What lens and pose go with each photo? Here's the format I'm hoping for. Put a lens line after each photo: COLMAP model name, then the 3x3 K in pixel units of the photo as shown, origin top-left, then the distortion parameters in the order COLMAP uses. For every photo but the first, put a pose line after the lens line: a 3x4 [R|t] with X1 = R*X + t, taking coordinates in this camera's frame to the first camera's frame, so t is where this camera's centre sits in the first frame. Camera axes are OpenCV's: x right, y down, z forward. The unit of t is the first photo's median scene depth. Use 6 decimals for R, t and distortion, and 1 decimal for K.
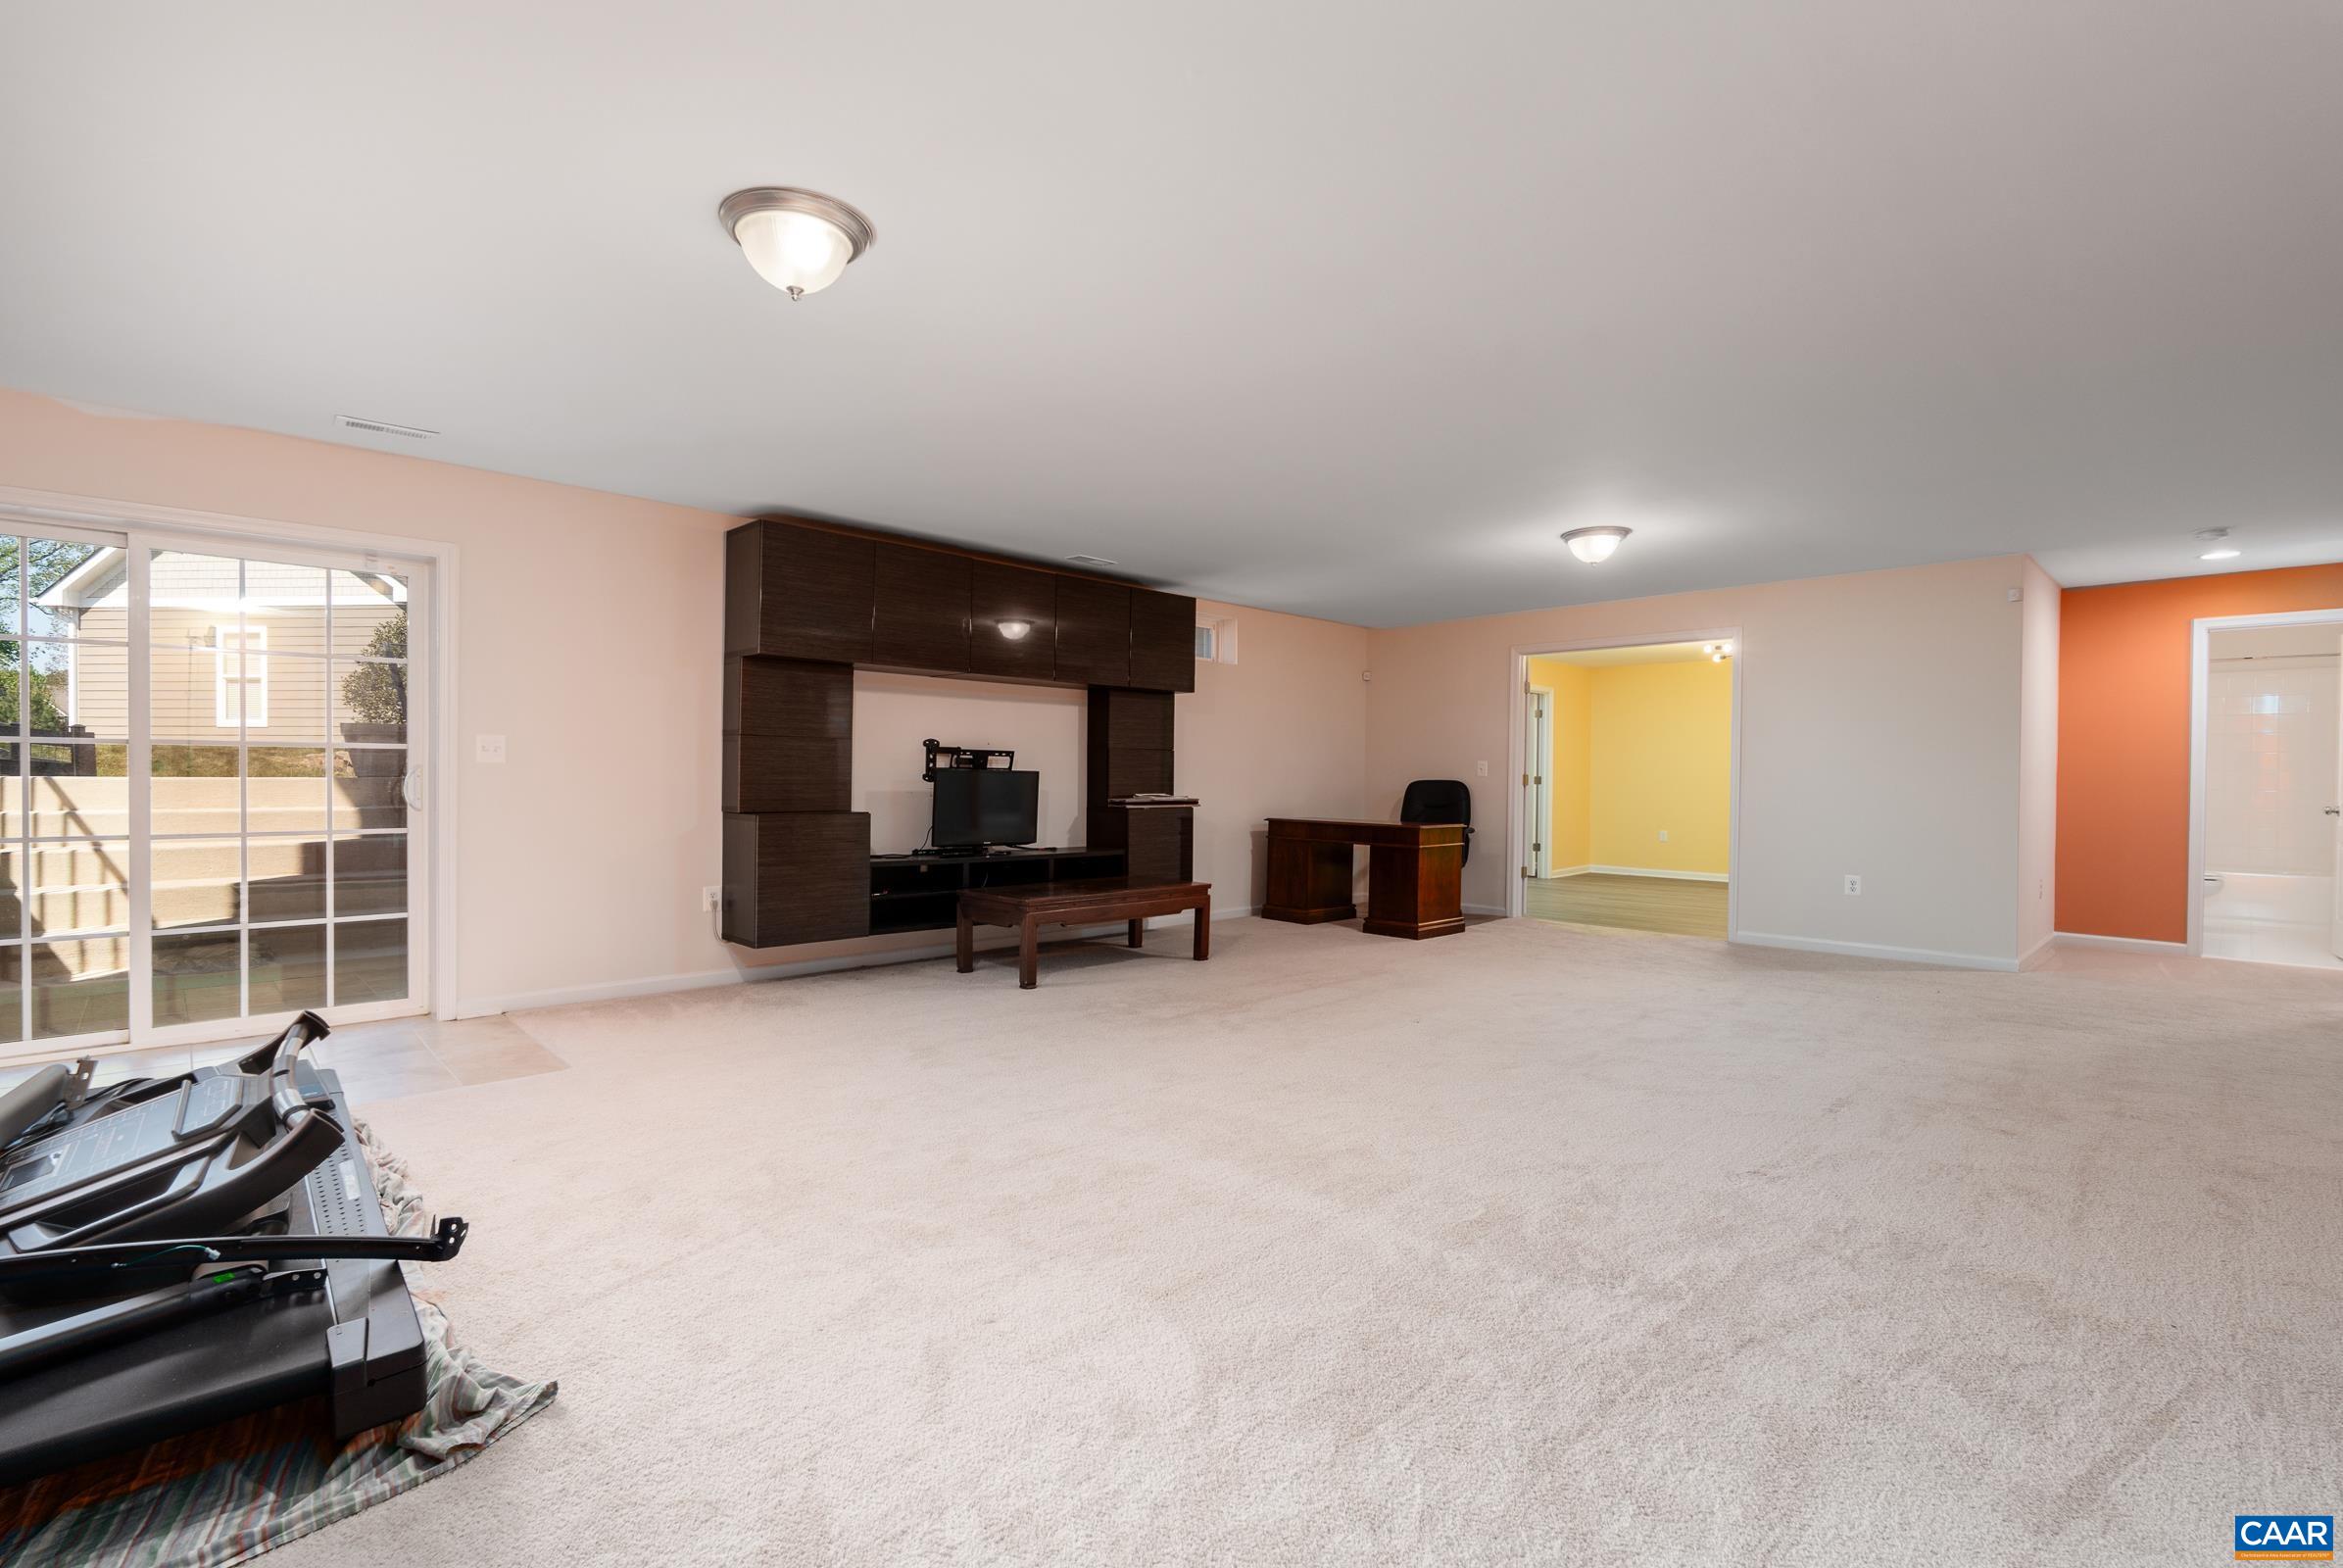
lens RADIAL K [[1037.3, 0, 1163.0], [0, 1037.3, 777.9], [0, 0, 1]] dist [-0.001409, 0.000190]
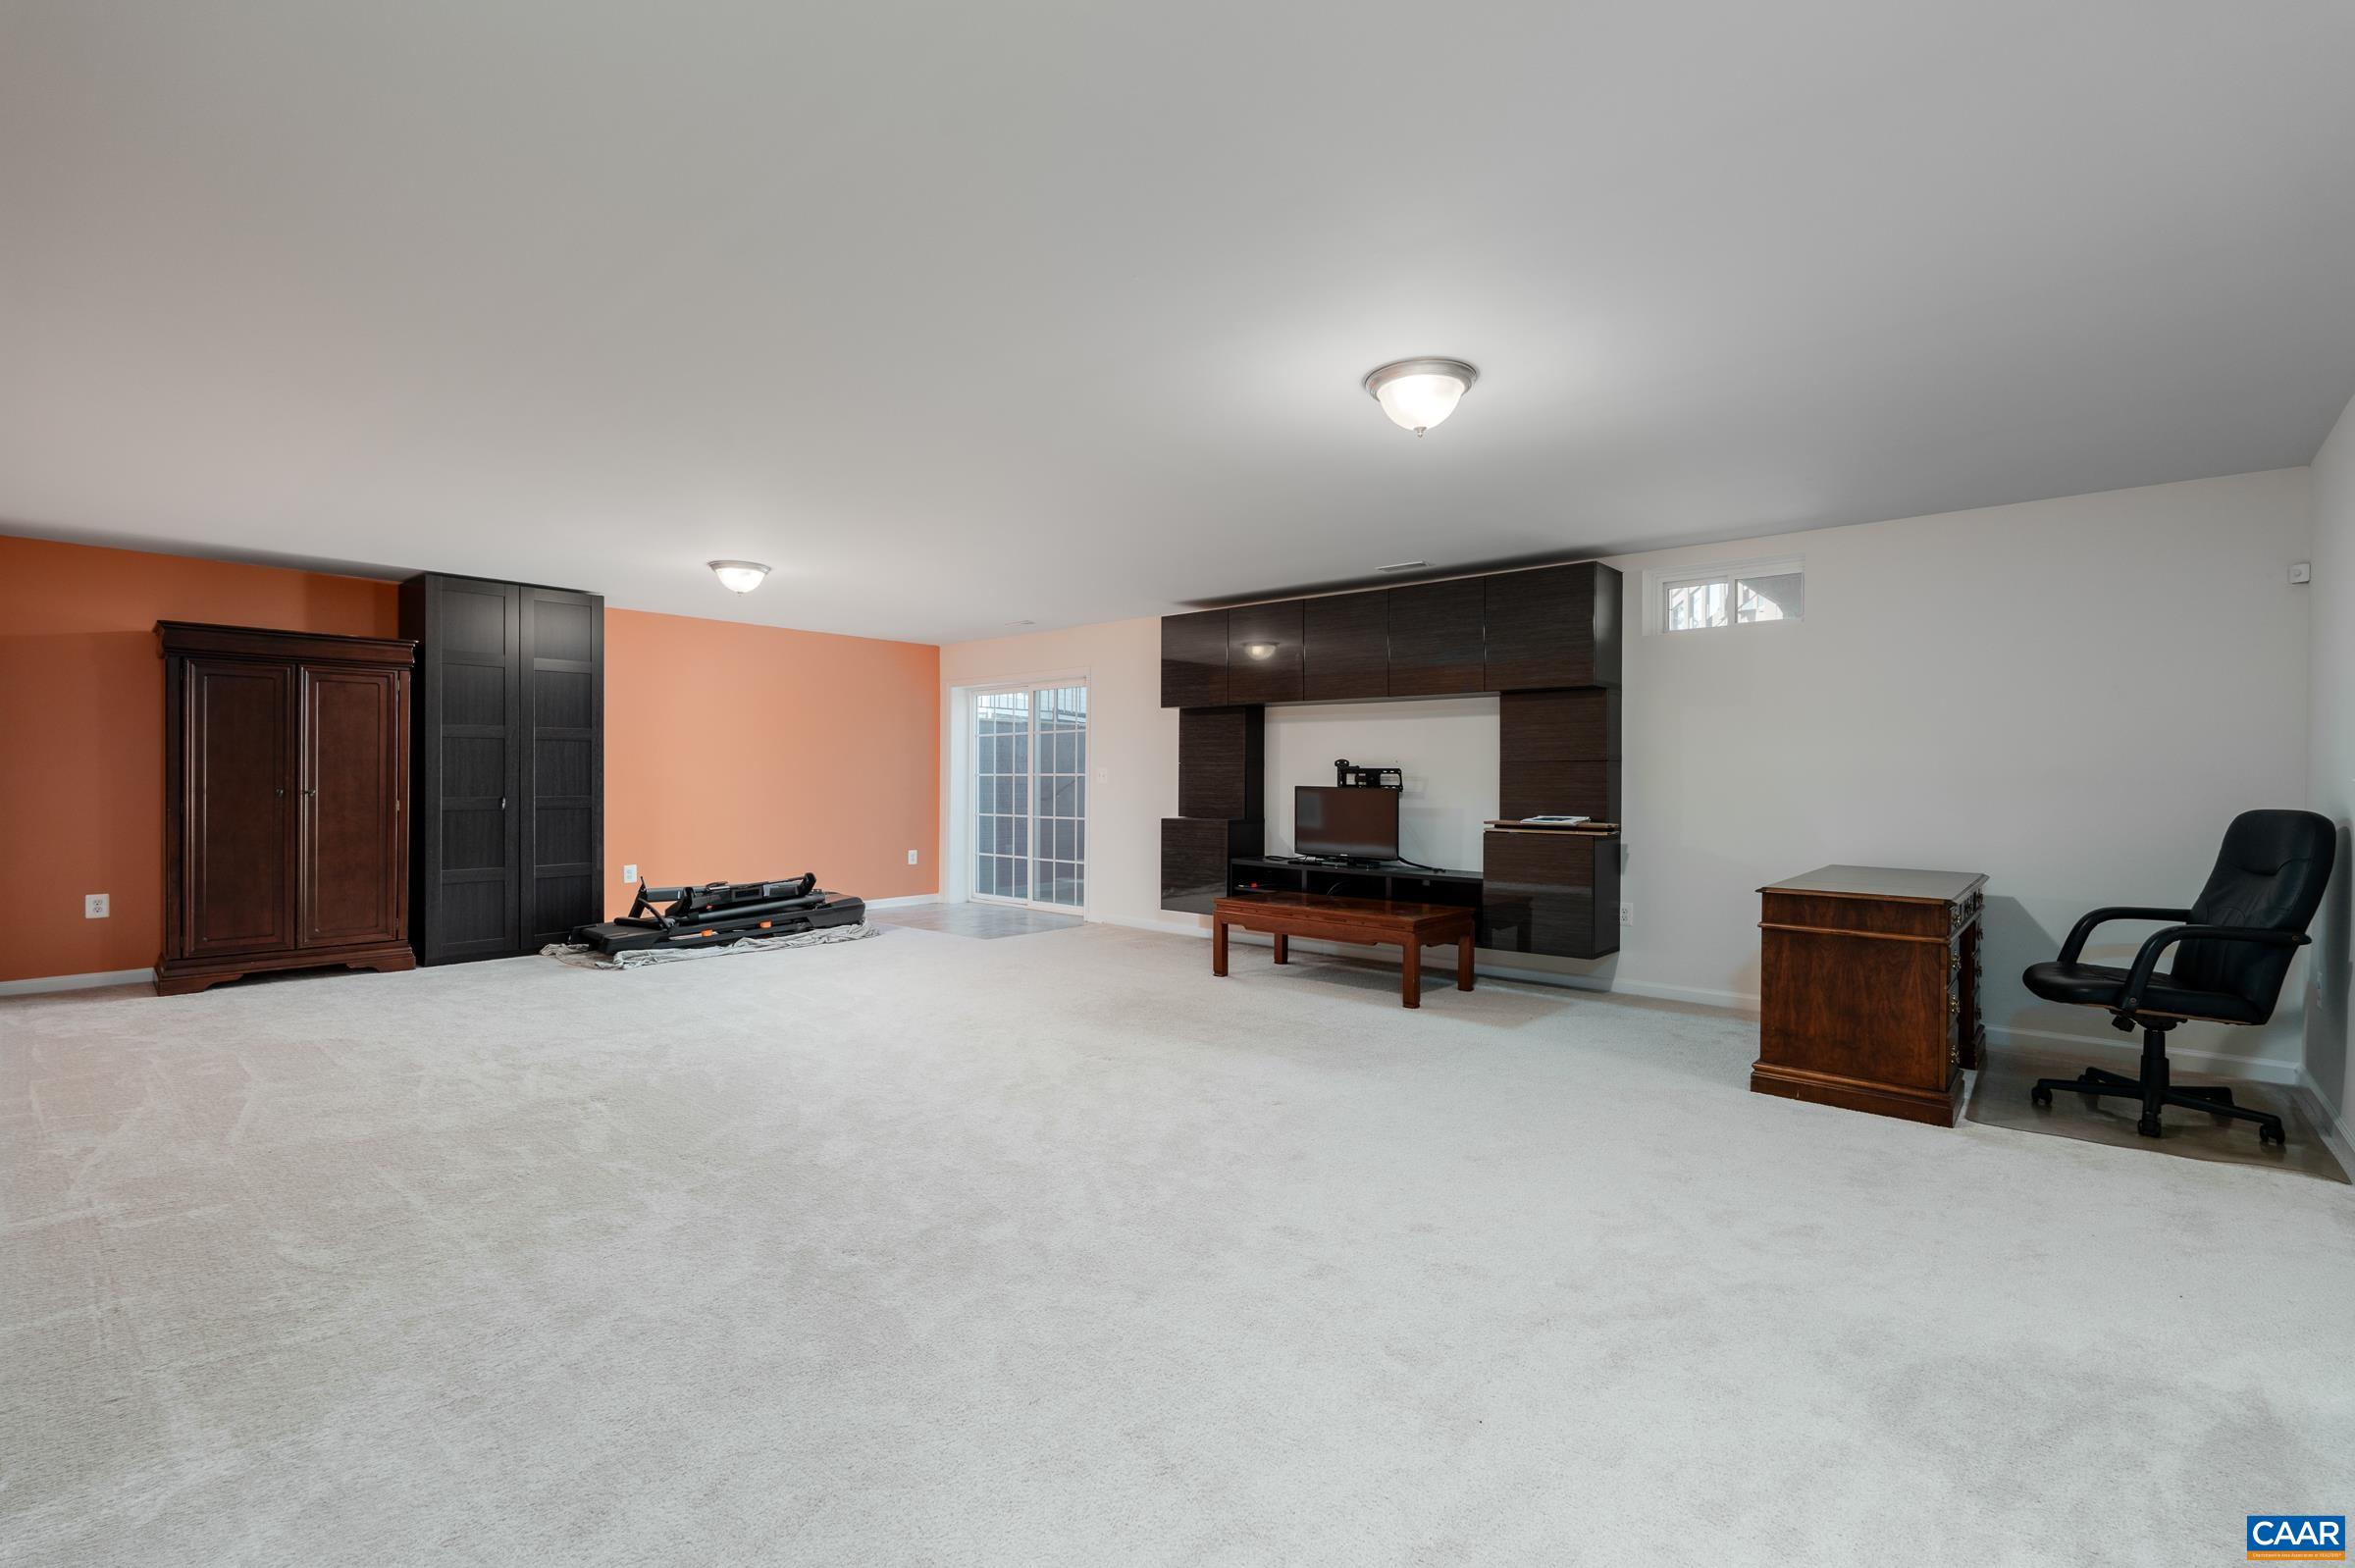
lens RADIAL K [[1098.7, 0, 1177.5], [0, 1098.7, 784.0], [0, 0, 1]] dist [0.000251, 0.000066]
pose [[0.113092, 0.006318, -0.993564, 0.901728], [-0.003138, 0.999977, 0.006002, -0.017041], [0.993580, 0.002439, 0.113109, 0.670281]]
